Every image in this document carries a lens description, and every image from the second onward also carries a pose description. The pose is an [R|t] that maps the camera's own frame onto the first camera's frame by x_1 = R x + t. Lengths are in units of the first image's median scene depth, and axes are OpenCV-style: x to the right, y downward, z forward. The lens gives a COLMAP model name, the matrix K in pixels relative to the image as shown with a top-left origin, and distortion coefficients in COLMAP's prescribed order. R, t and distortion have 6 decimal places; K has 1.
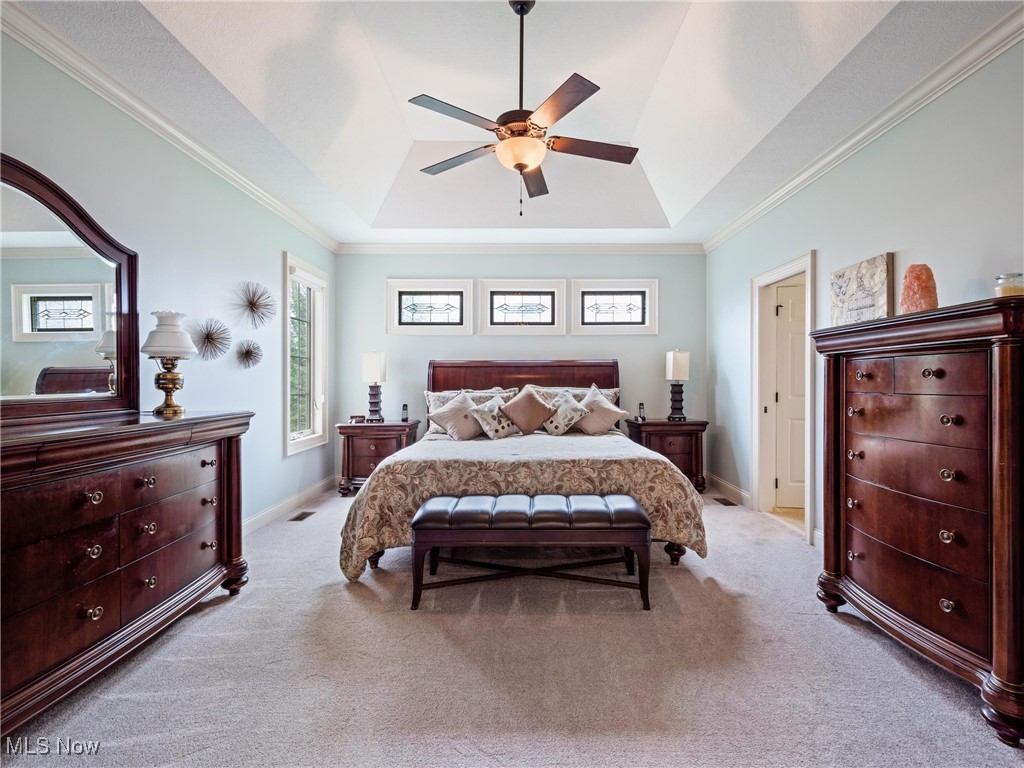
lens RADIAL K [[490.0, 0, 534.7], [0, 490.0, 389.6], [0, 0, 1]] dist [-0.001803, -0.000191]
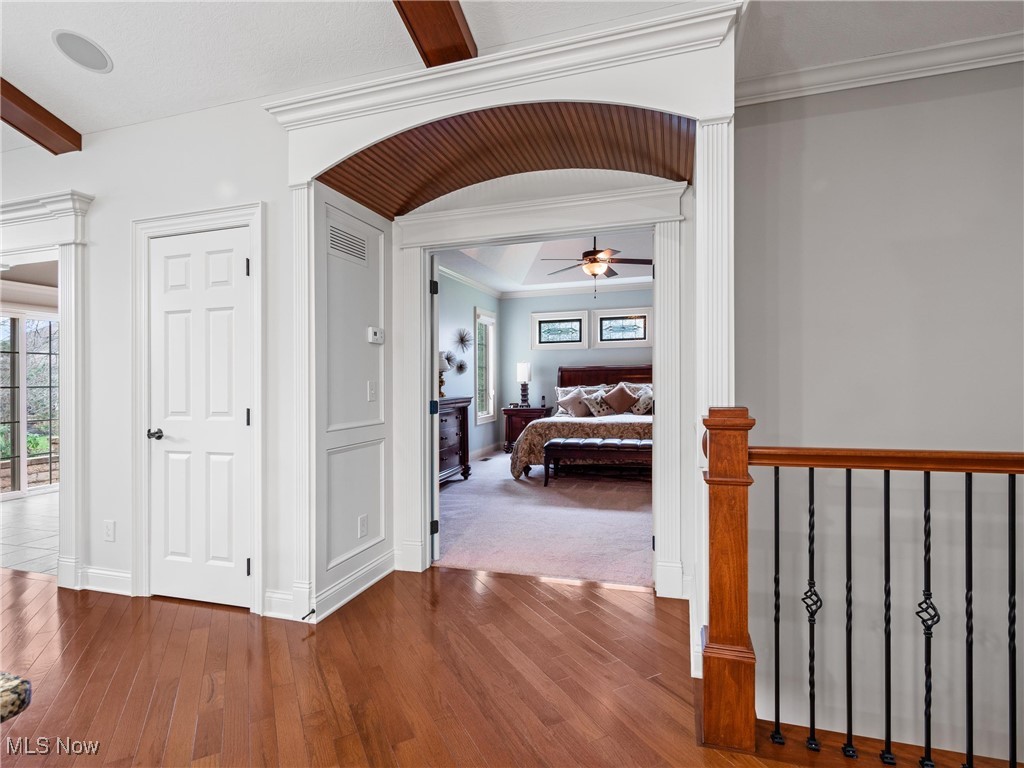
lens RADIAL K [[490.0, 0, 515.3], [0, 490.0, 385.5], [0, 0, 1]] dist [-0.001803, -0.000191]
pose [[0.947461, -0.008248, -0.319765, 0.165391], [0.006224, 0.999954, -0.007351, 0.010074], [0.319811, 0.004975, 0.947468, -0.557363]]
